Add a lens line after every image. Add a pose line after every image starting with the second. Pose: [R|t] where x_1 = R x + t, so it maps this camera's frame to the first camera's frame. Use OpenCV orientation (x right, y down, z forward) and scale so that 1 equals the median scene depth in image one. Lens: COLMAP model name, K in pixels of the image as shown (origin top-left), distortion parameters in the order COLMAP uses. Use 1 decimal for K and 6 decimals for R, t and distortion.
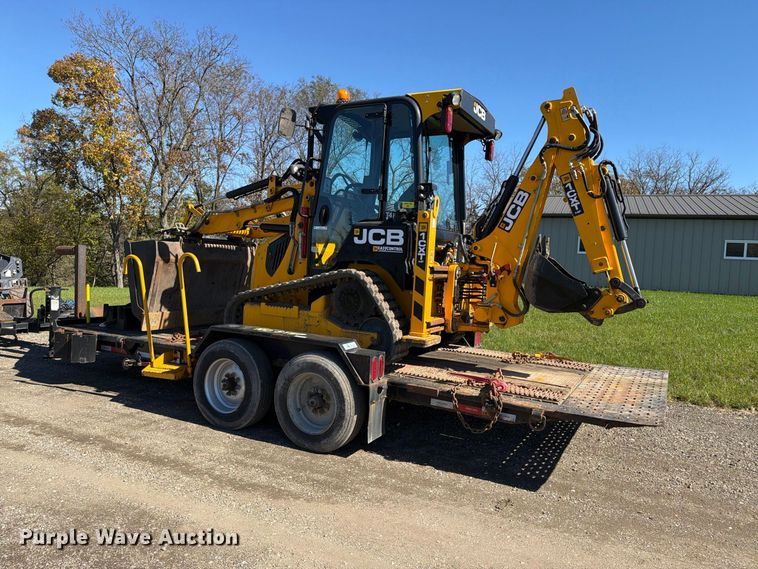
lens RADIAL K [[522.5, 0, 376.4], [0, 522.5, 283.3], [0, 0, 1]] dist [0.104637, -0.124426]
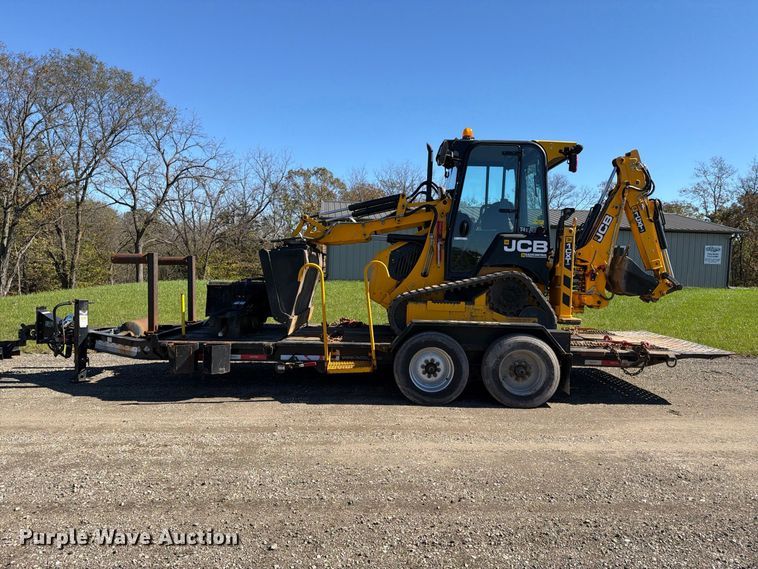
lens RADIAL K [[522.5, 0, 376.4], [0, 522.5, 283.3], [0, 0, 1]] dist [0.104637, -0.124426]
pose [[0.874628, -0.037520, 0.483340, -0.993341], [0.035663, 0.999279, 0.013037, -0.025434], [-0.483480, 0.005835, 0.875336, 0.008532]]
